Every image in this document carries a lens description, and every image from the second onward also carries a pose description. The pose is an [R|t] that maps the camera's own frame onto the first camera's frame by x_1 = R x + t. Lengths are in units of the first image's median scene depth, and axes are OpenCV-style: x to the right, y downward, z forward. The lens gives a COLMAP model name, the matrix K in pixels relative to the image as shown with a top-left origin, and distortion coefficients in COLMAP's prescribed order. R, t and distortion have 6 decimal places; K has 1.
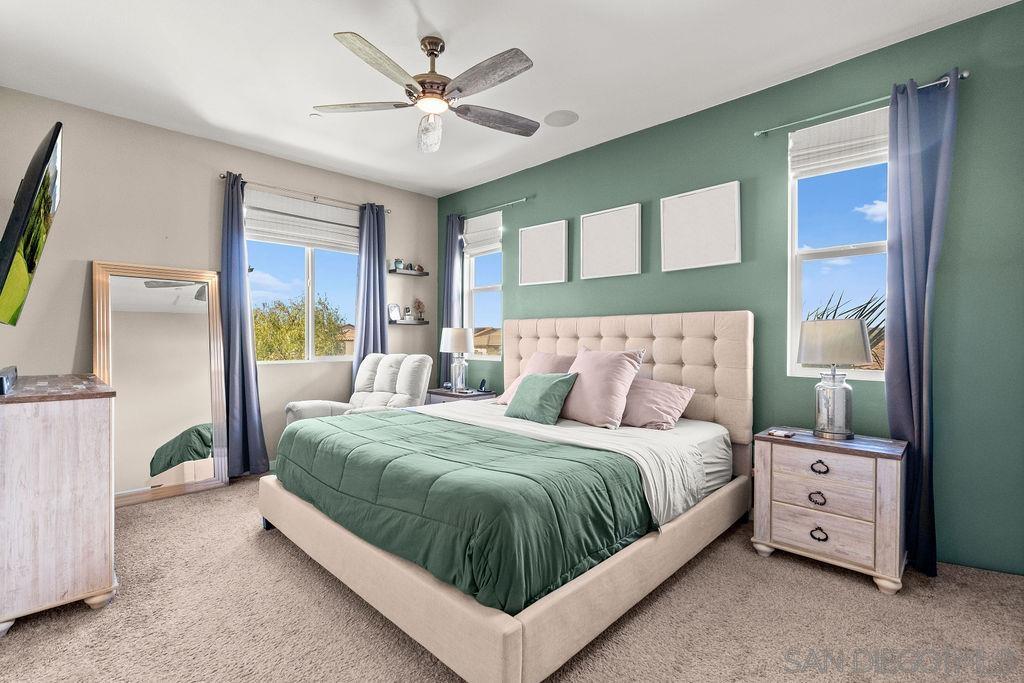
lens RADIAL K [[469.7, 0, 504.1], [0, 469.7, 340.6], [0, 0, 1]] dist [0.001292, 0.000134]
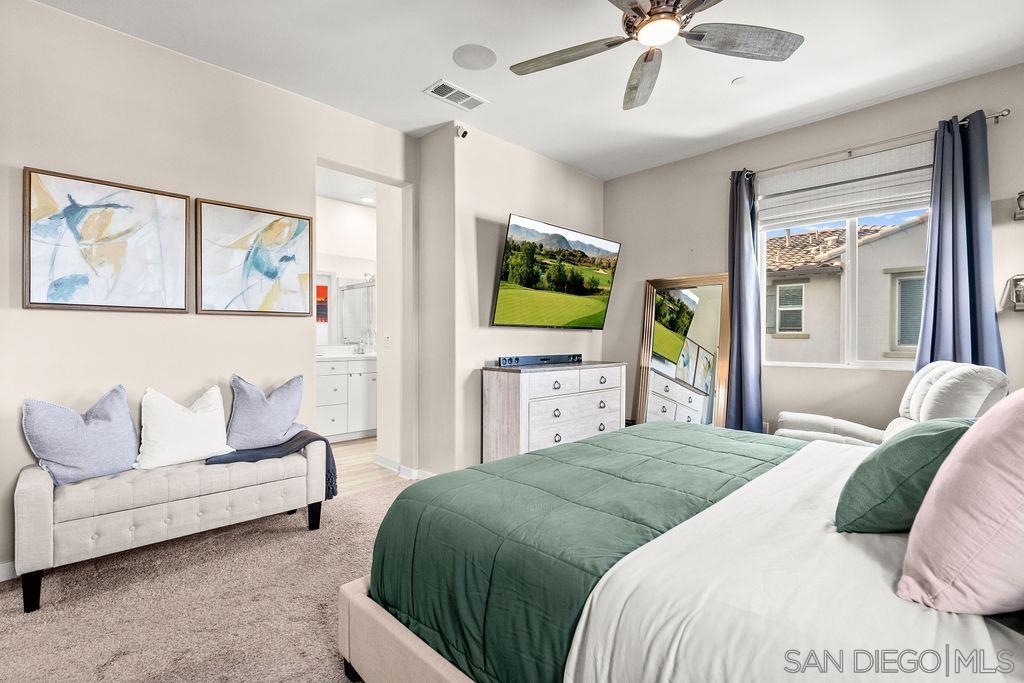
lens RADIAL K [[469.7, 0, 504.1], [0, 469.7, 340.6], [0, 0, 1]] dist [0.001292, 0.000134]
pose [[-0.025673, 0.009533, -0.999625, 0.412523], [-0.007527, 0.999924, 0.009729, -0.002502], [0.999642, 0.007774, -0.025599, 0.509931]]
